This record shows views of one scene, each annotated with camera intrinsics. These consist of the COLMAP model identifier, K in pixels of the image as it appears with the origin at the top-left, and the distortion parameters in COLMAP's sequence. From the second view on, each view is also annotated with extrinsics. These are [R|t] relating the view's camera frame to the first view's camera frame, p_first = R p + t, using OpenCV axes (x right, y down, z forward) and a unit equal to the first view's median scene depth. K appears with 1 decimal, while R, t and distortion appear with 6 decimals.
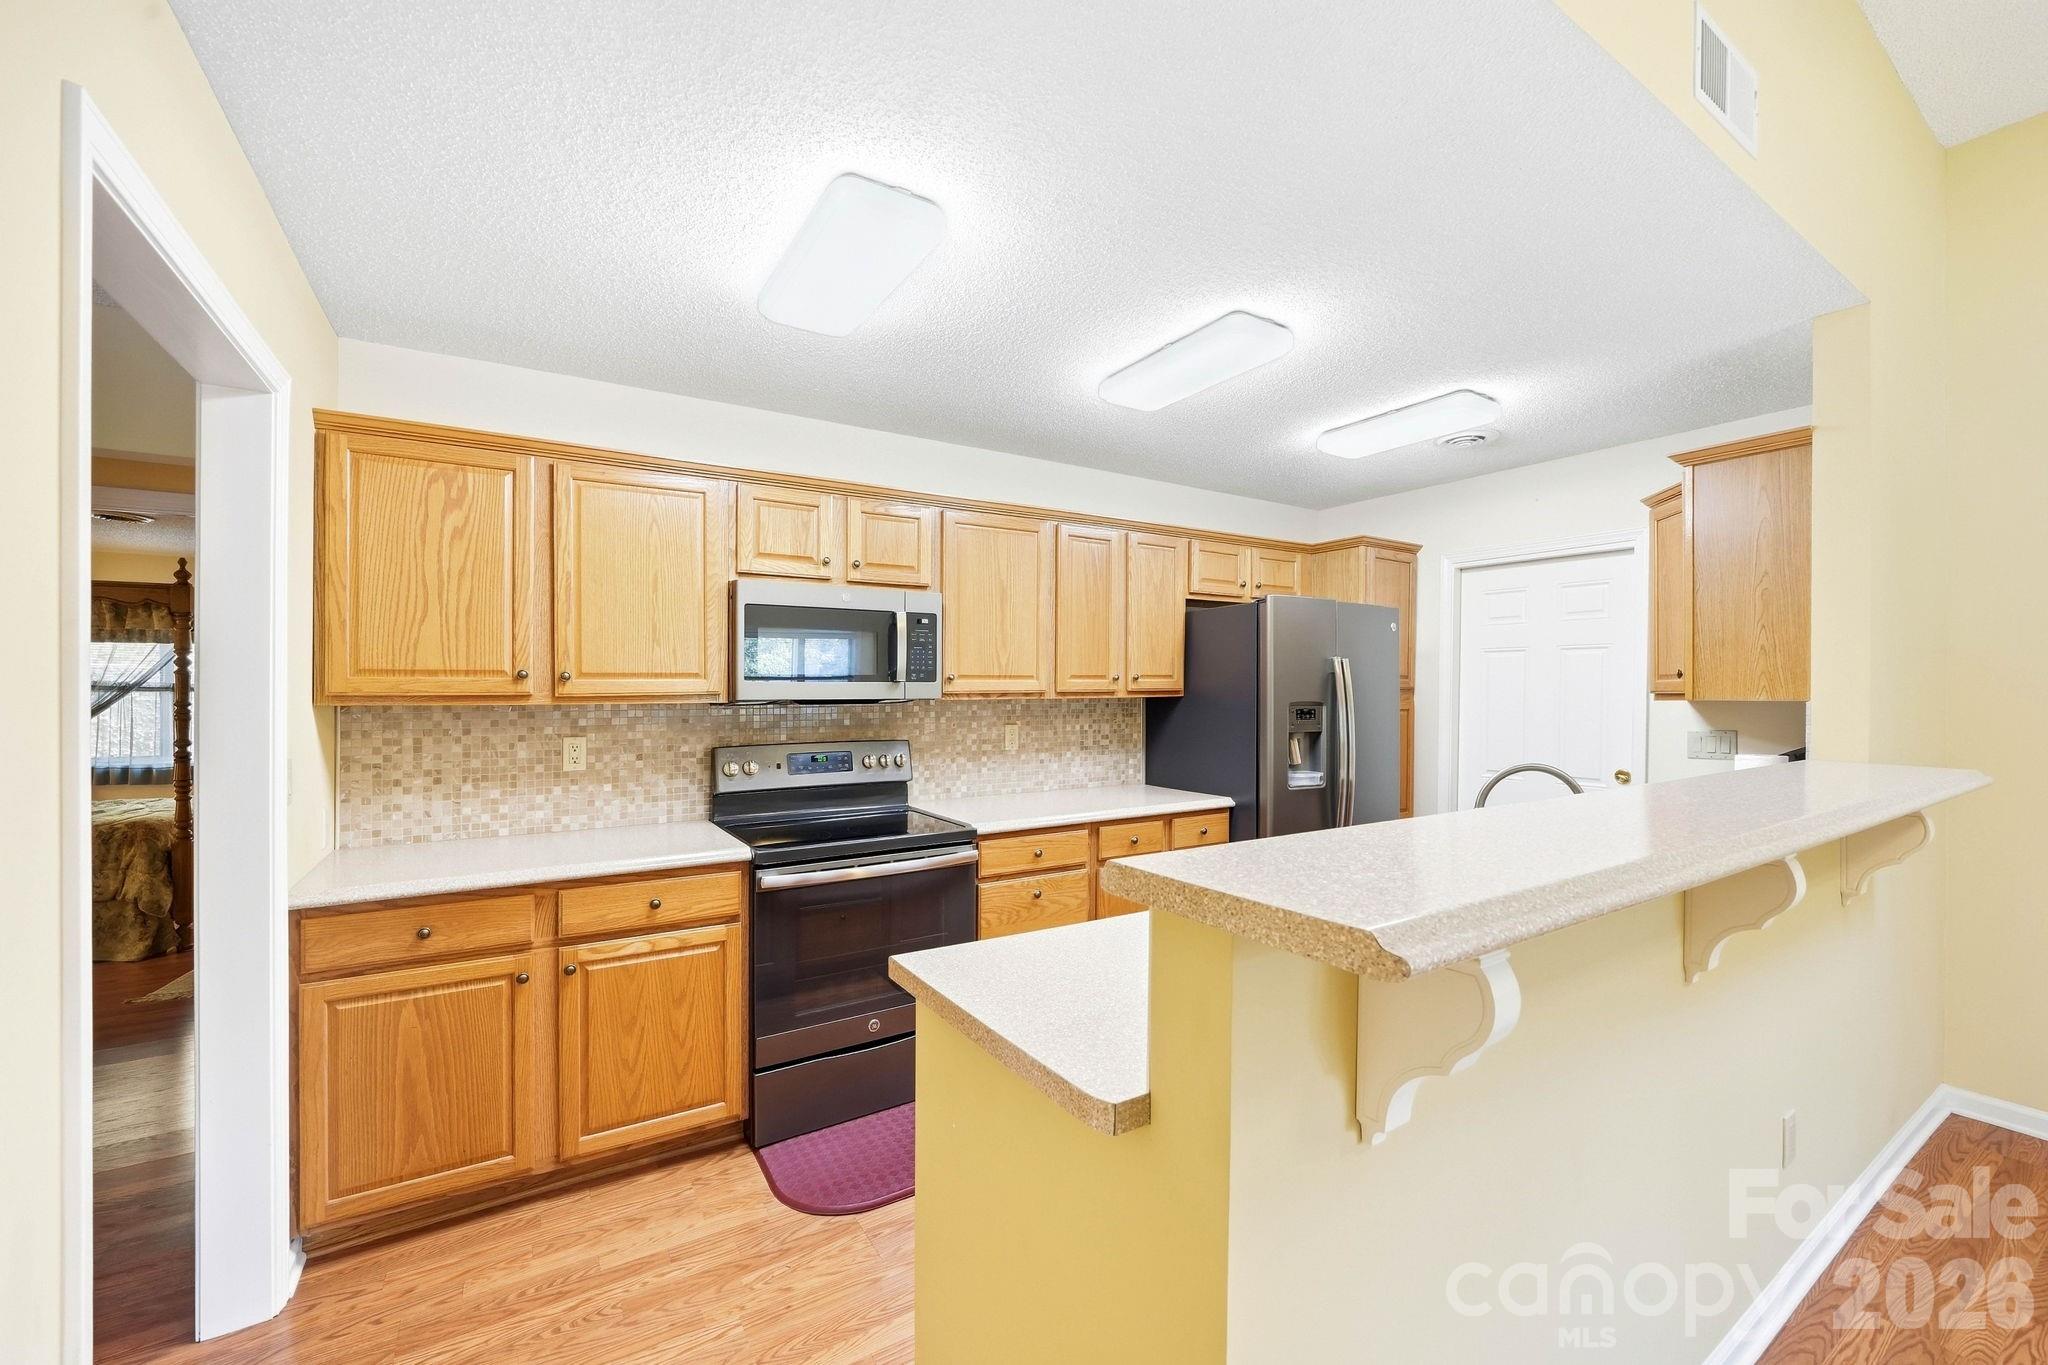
lens RADIAL K [[822.1, 0, 1017.9], [0, 822.1, 686.0], [0, 0, 1]] dist [-0.019665, 0.003564]
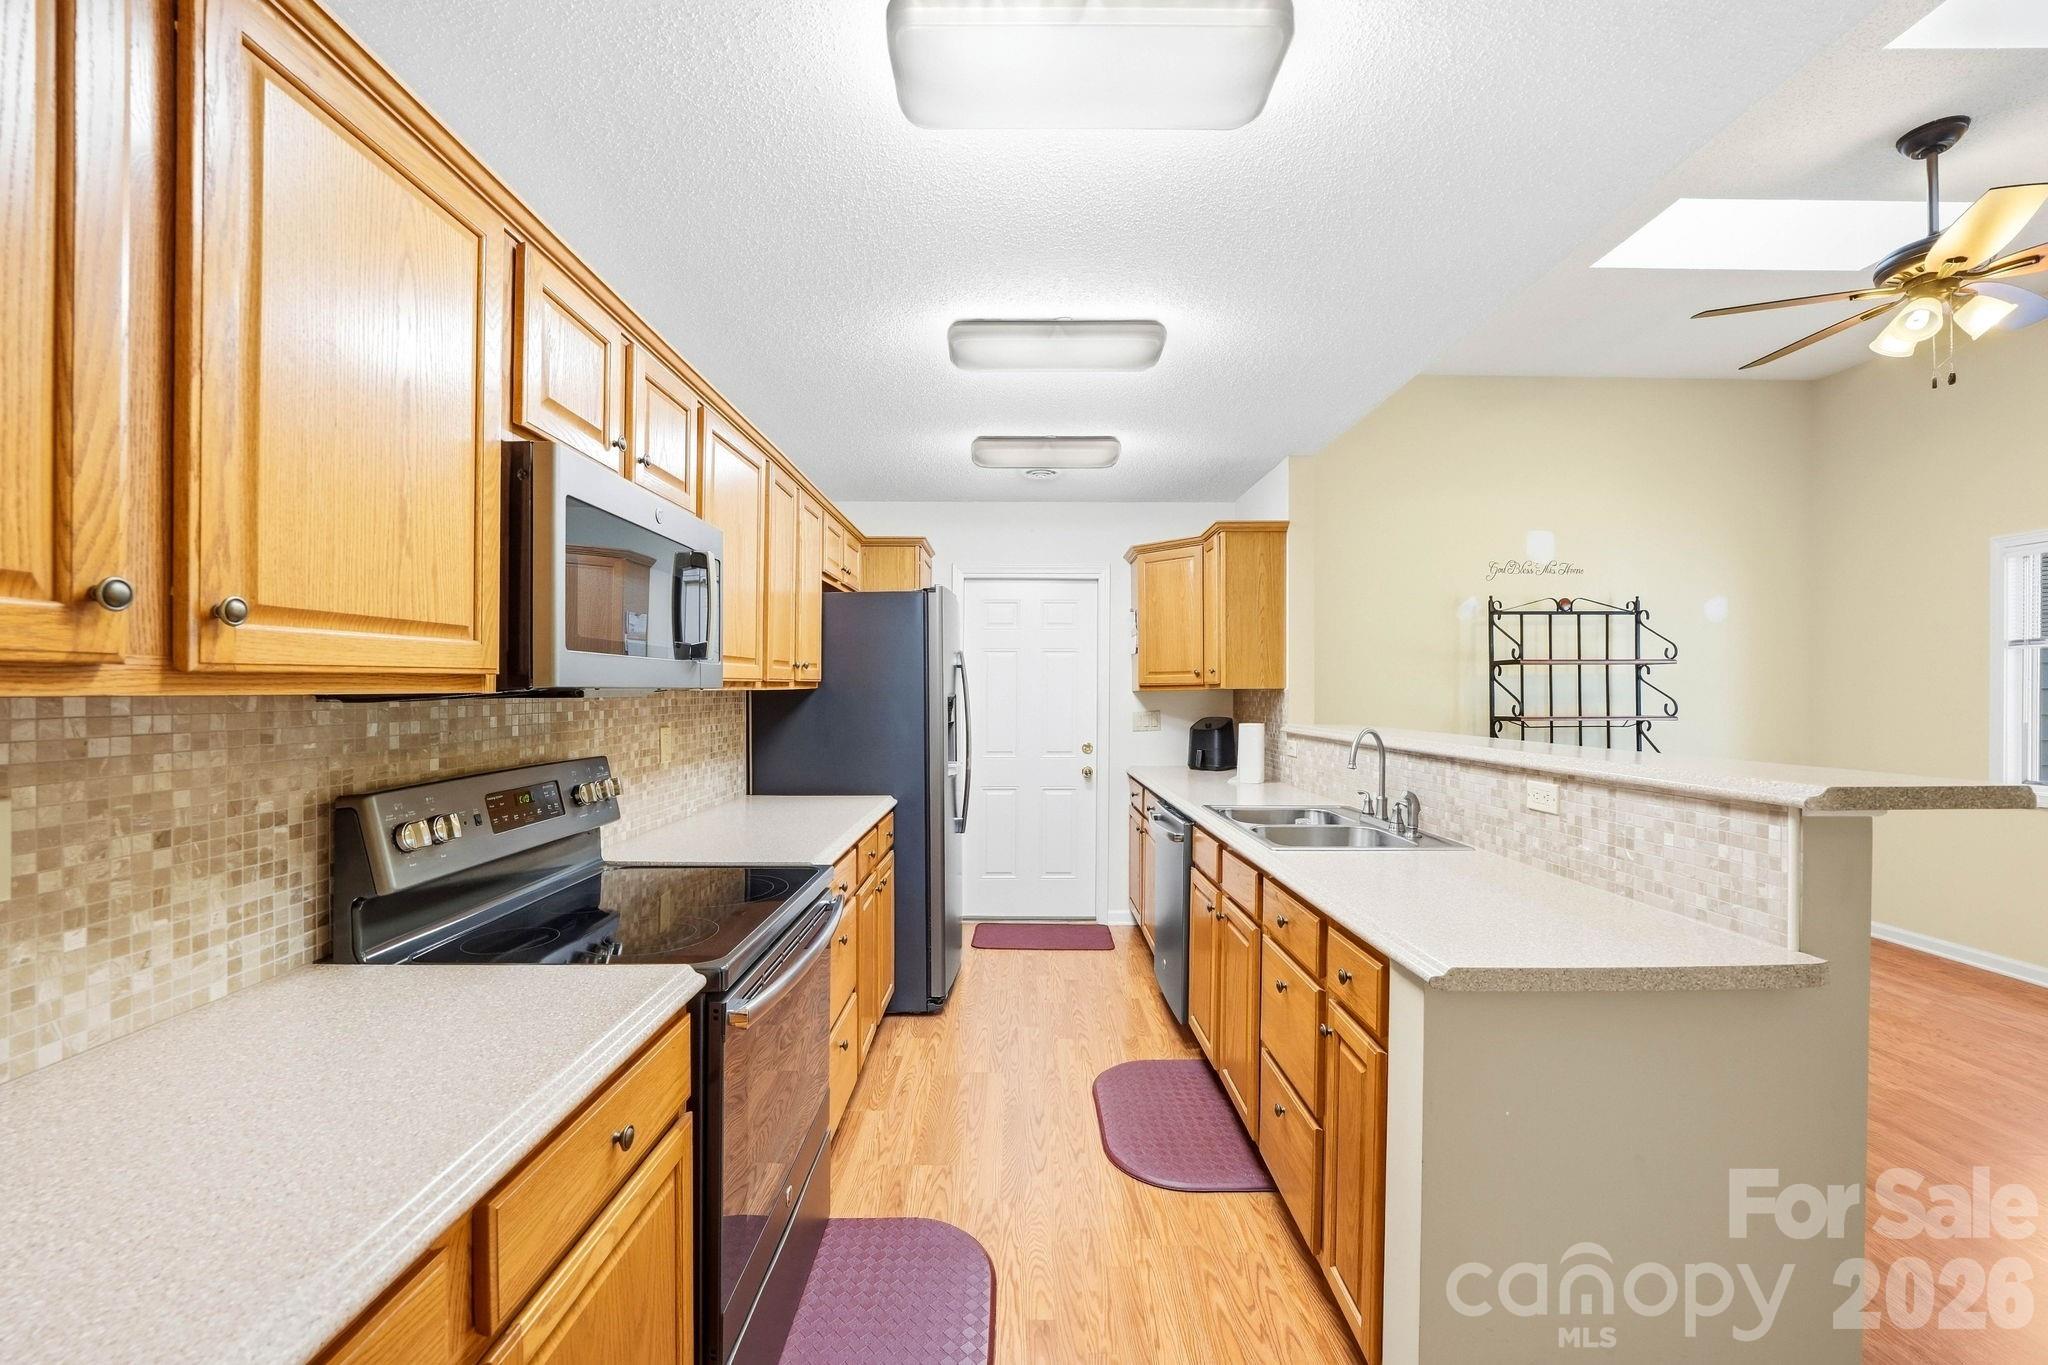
lens RADIAL K [[822.1, 0, 1012.3], [0, 822.1, 690.4], [0, 0, 1]] dist [-0.019665, 0.003564]
pose [[0.521210, 0.000339, 0.853429, -0.590867], [-0.002560, 0.999996, 0.001167, 0.017512], [-0.853425, -0.002793, 0.521208, 0.489120]]
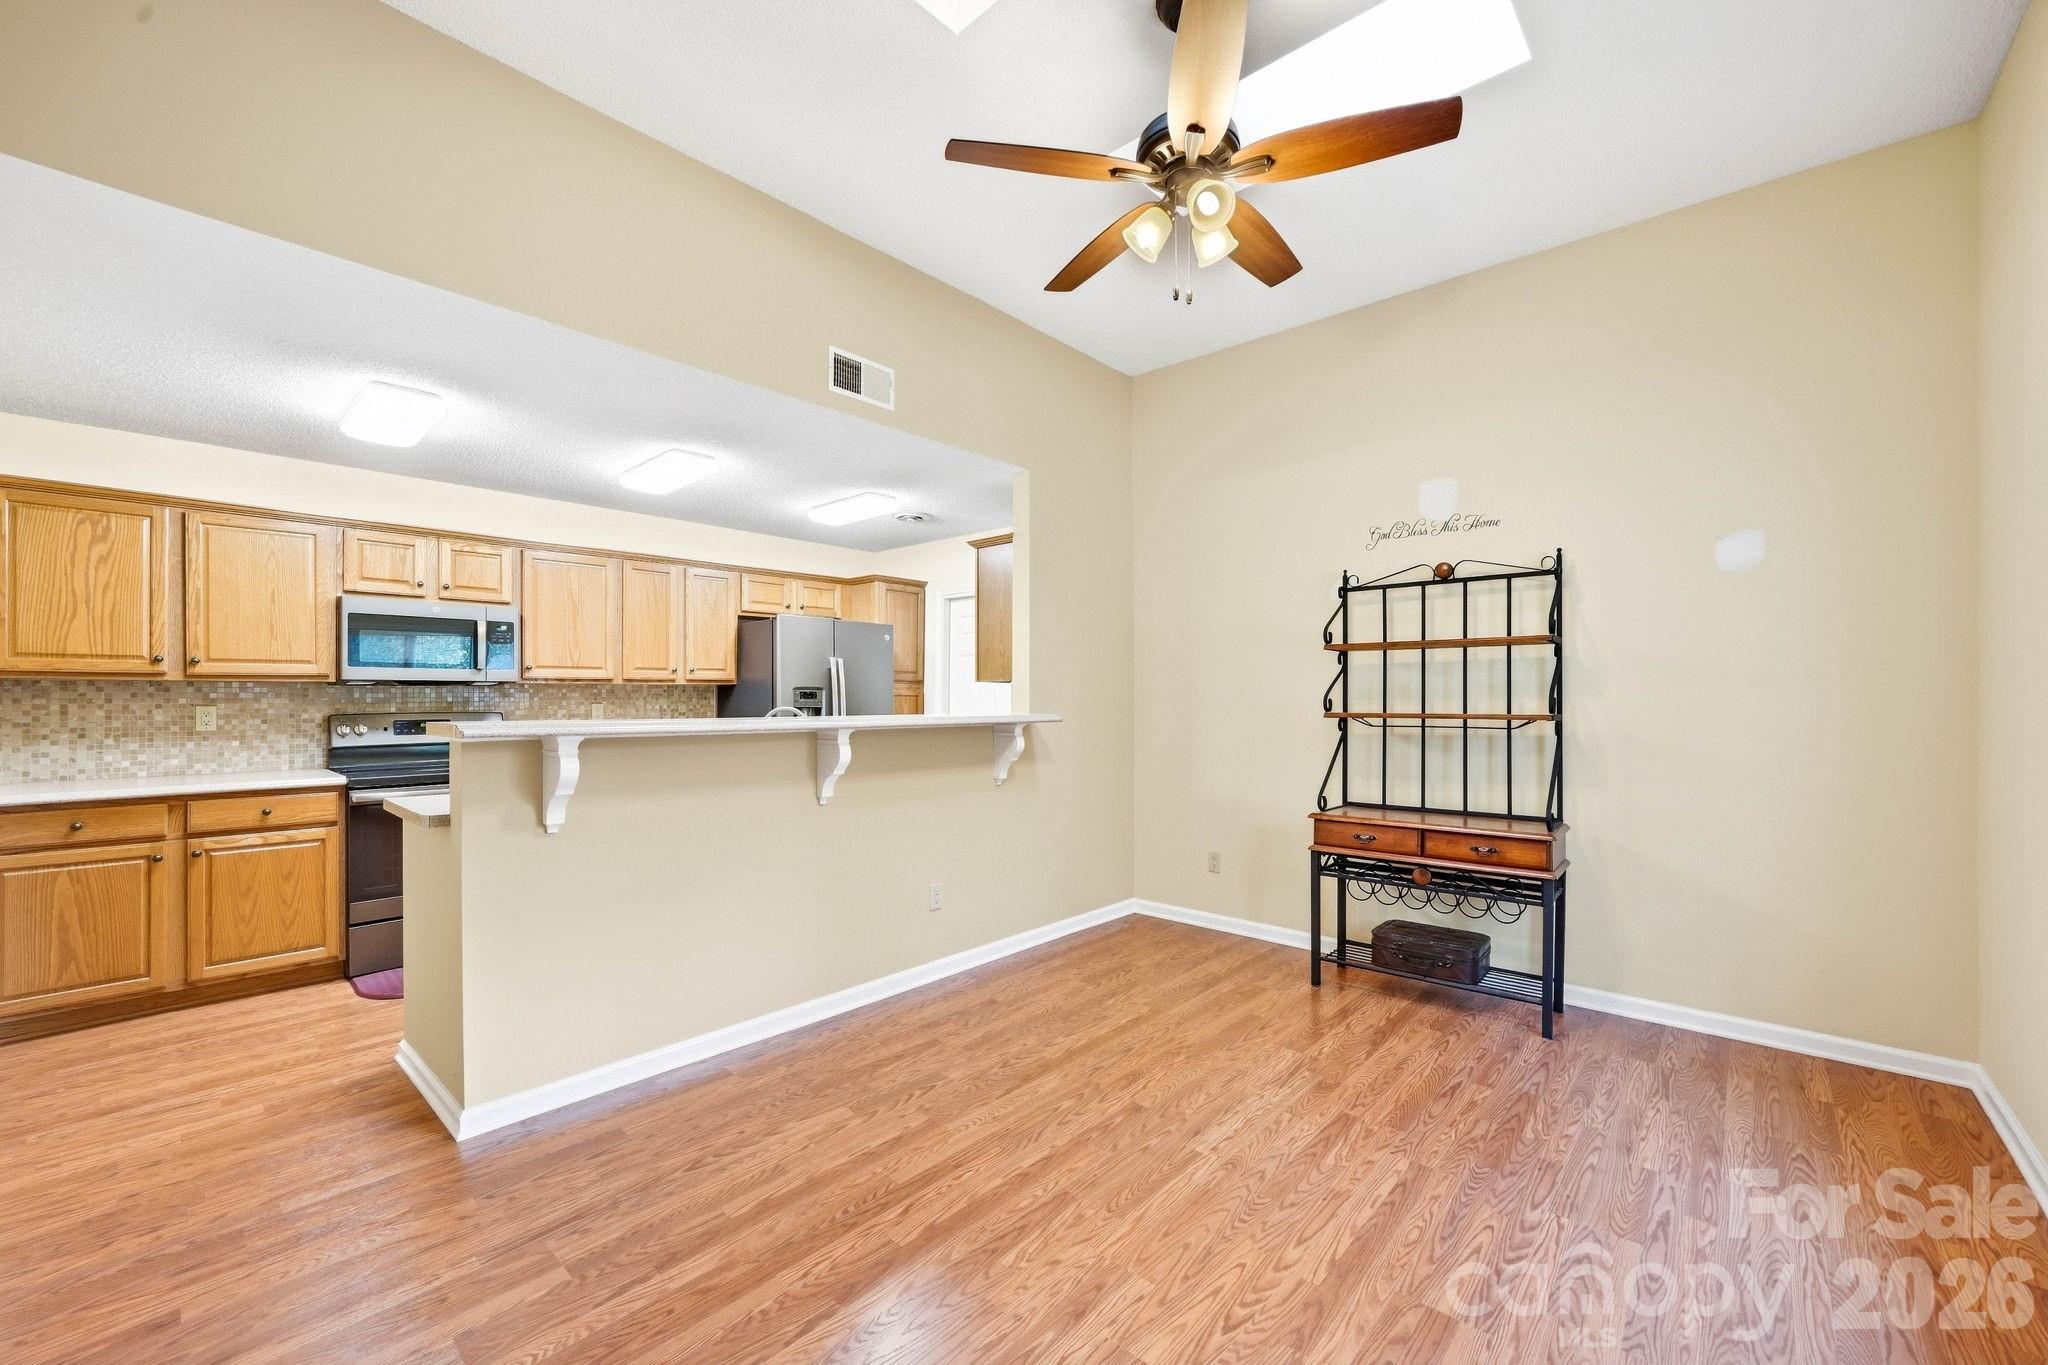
lens RADIAL K [[822.1, 0, 1032.9], [0, 822.1, 694.9], [0, 0, 1]] dist [-0.019665, 0.003564]
pose [[0.962484, 0.001690, 0.271334, 0.422239], [-0.002124, 0.999997, 0.001306, 0.038452], [-0.271331, -0.001833, 0.962484, -0.677313]]
